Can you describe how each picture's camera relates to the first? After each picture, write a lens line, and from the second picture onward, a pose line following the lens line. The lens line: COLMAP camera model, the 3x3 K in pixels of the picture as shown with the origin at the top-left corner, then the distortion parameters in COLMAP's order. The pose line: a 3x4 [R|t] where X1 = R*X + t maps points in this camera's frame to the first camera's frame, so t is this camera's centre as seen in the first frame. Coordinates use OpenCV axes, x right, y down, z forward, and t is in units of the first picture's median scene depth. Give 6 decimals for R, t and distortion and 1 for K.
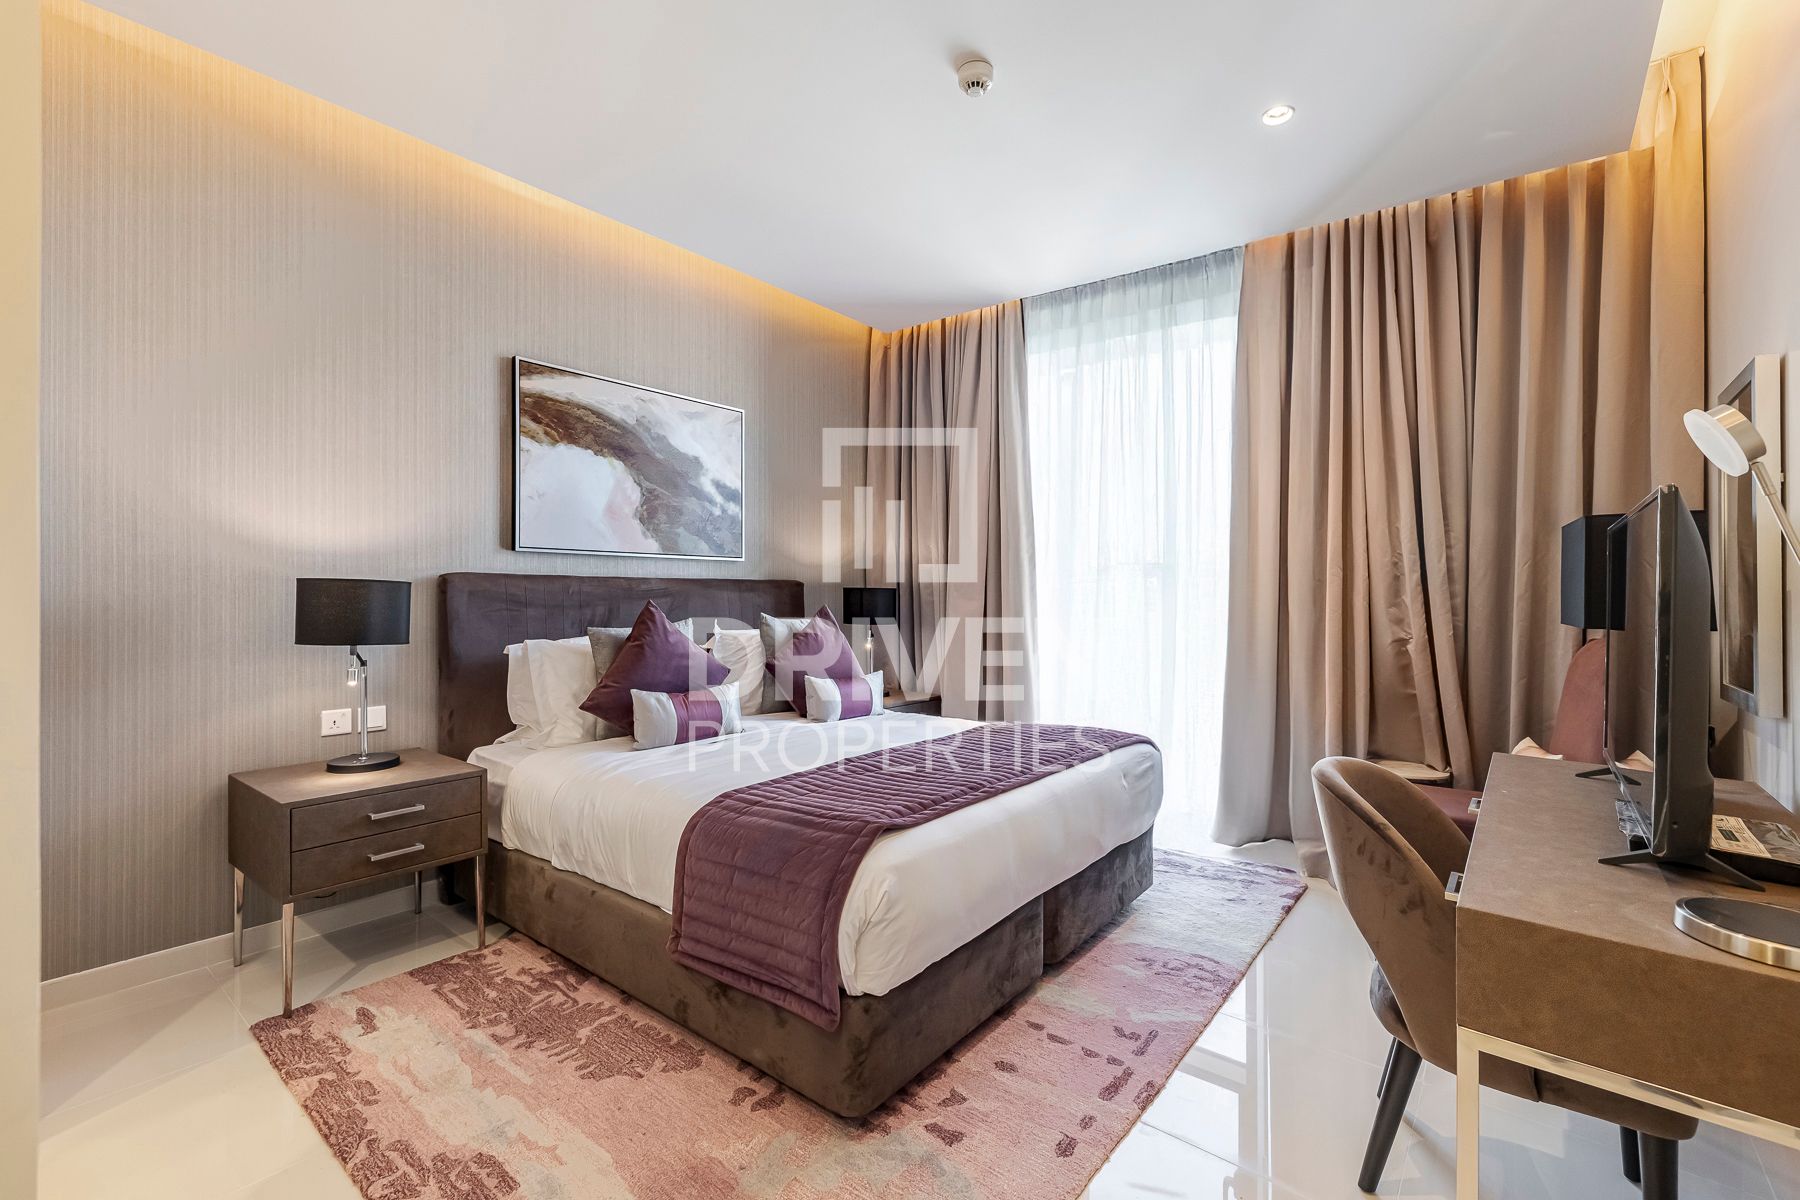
lens RADIAL K [[755.6, 0, 897.6], [0, 755.6, 589.6], [0, 0, 1]] dist [-0.001463, 0.000164]
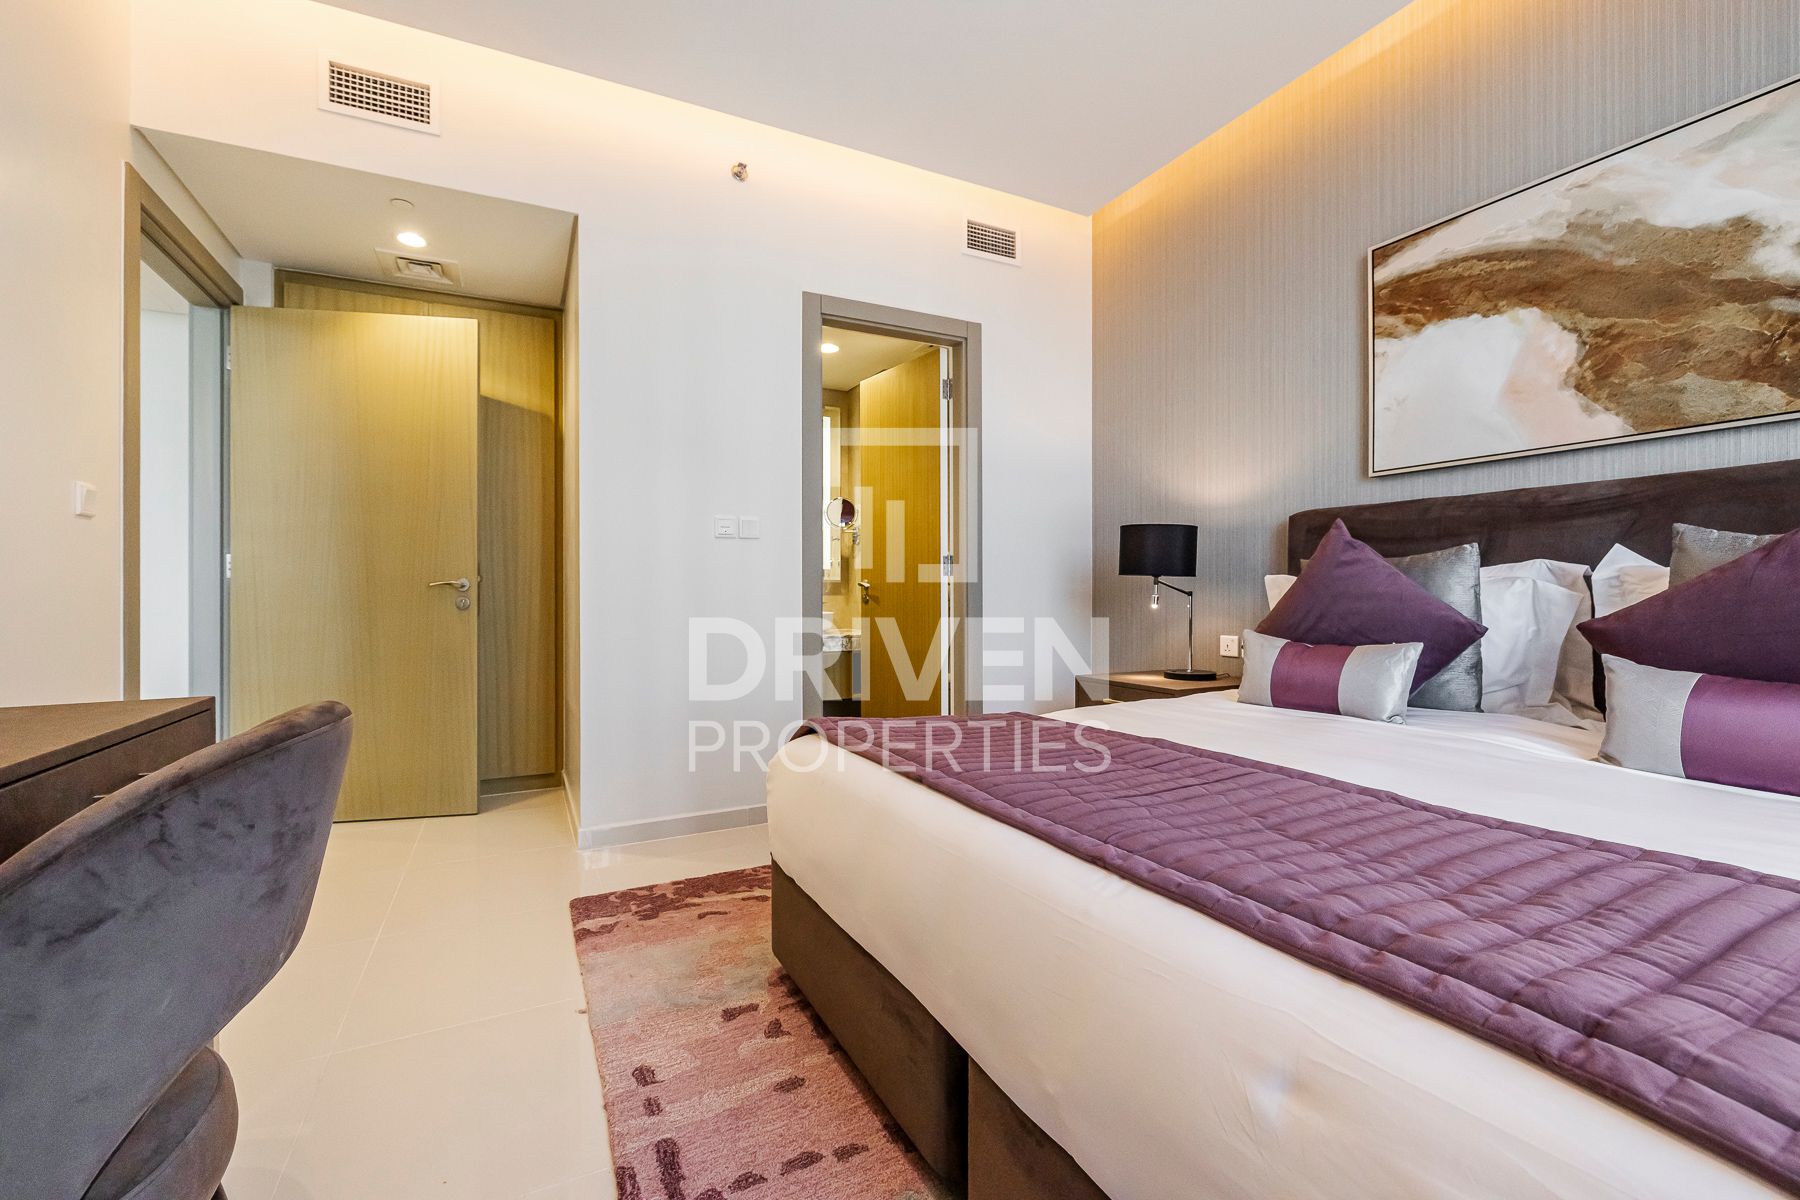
lens RADIAL K [[755.6, 0, 900.4], [0, 755.6, 598.9], [0, 0, 1]] dist [-0.001463, 0.000164]
pose [[-0.403371, -0.003274, -0.915031, 0.456369], [-0.000877, 0.999995, -0.003191, 0.083562], [0.915036, -0.000485, -0.403371, 0.808361]]
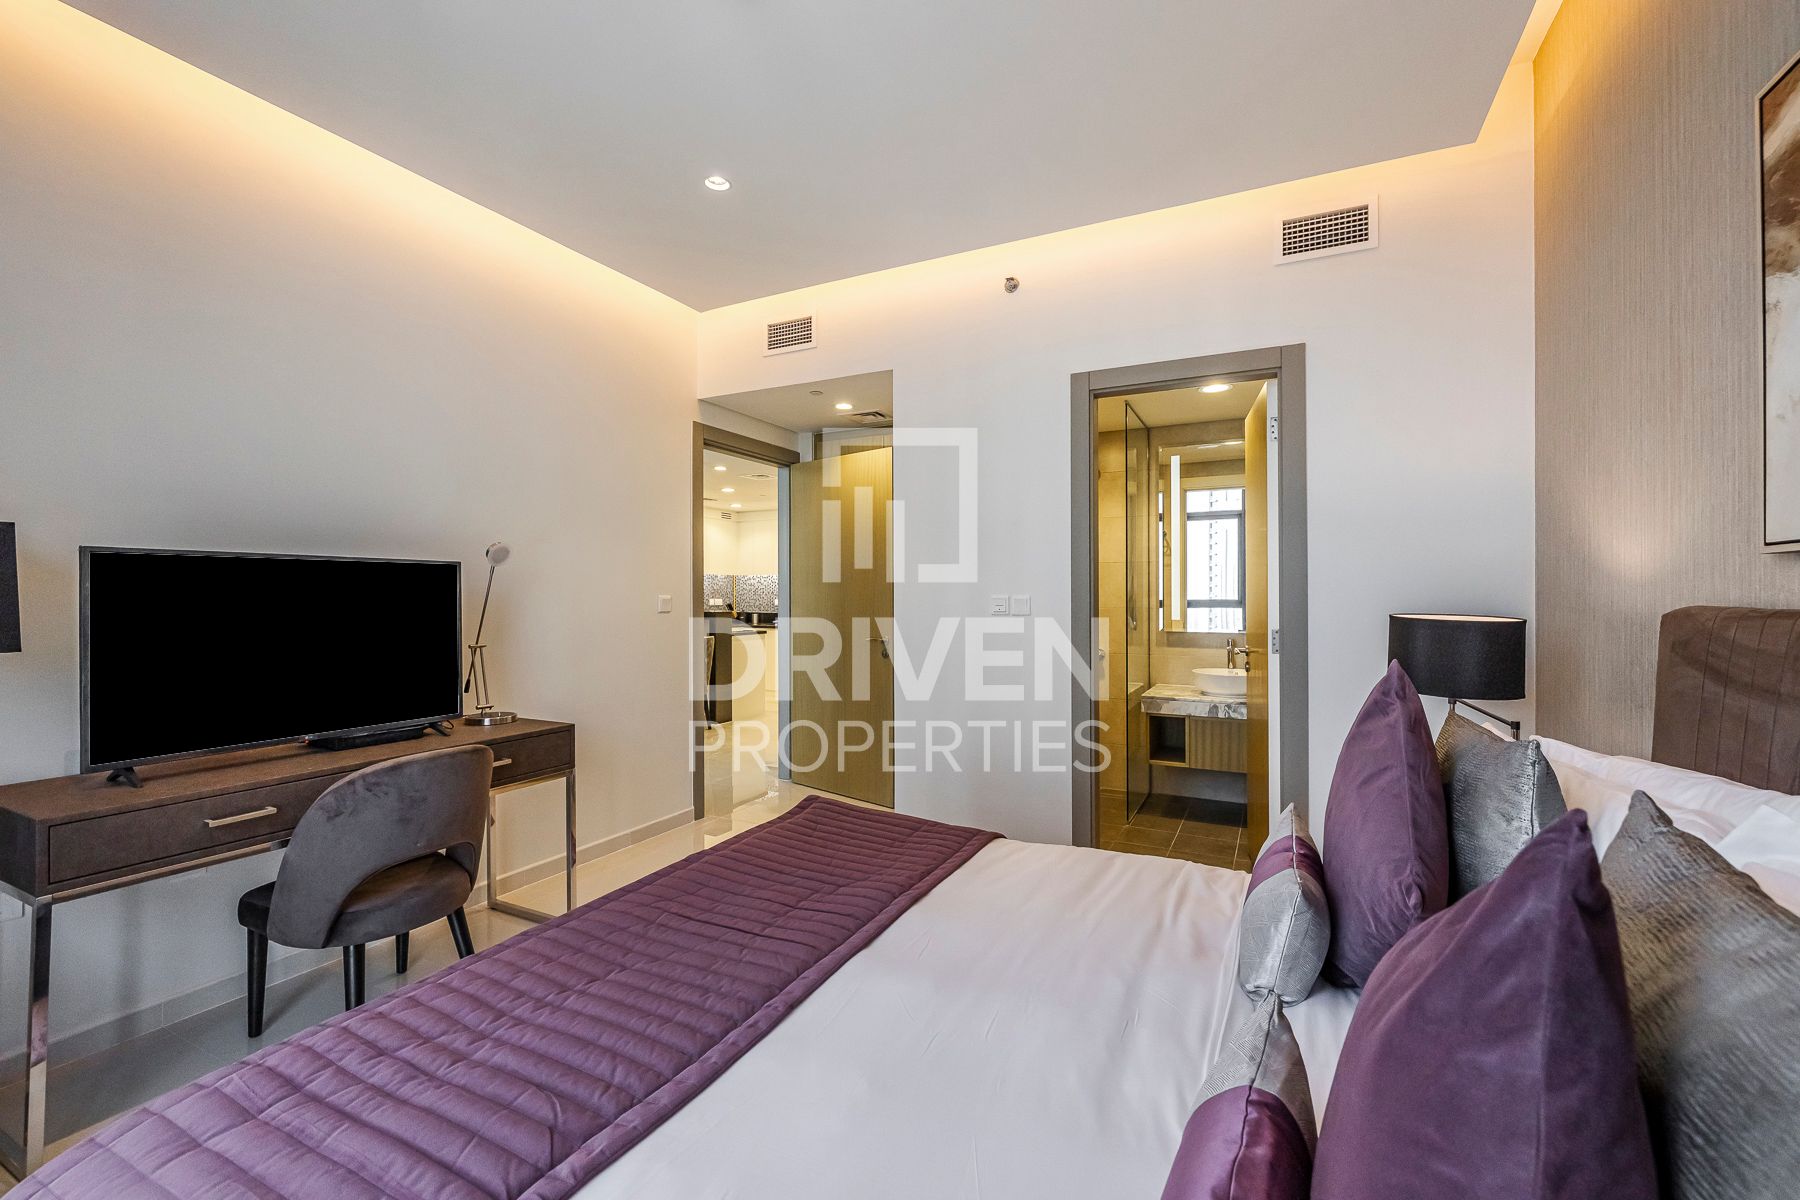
lens RADIAL K [[755.6, 0, 897.4], [0, 755.6, 593.8], [0, 0, 1]] dist [-0.001463, 0.000164]
pose [[-0.975859, -0.013919, -0.217958, 0.051145], [-0.013763, 0.999903, -0.002231, -0.020959], [0.217967, 0.000823, -0.975956, 1.229998]]
